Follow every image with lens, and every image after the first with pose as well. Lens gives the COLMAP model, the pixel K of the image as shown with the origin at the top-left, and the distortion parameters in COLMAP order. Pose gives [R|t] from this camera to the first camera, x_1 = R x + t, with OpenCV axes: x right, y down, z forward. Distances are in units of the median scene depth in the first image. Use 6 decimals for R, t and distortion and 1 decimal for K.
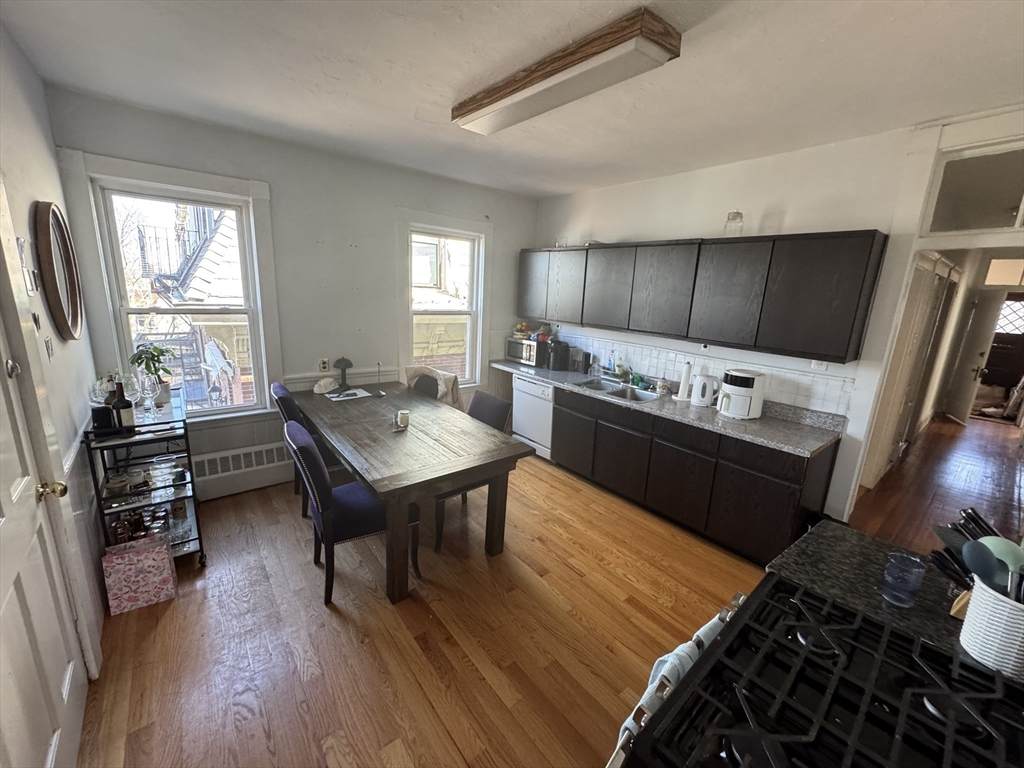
lens RADIAL K [[394.3, 0, 512.0], [0, 394.3, 384.0], [0, 0, 1]] dist [-0.029318, 0.000087]
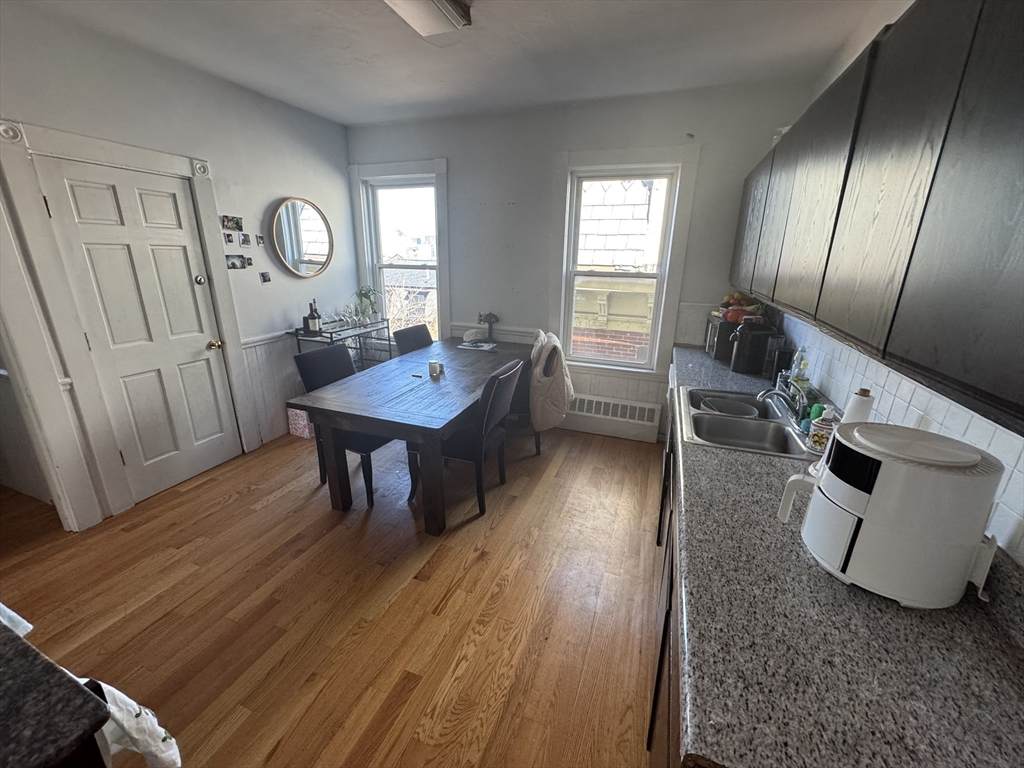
lens RADIAL K [[412.3, 0, 512.8], [0, 412.3, 374.1], [0, 0, 1]] dist [0.000551, 0.000044]
pose [[0.503541, 0.214207, -0.836996, 0.583076], [-0.180127, 0.973517, 0.140781, -0.073985], [0.844986, 0.079876, 0.528790, 0.466913]]
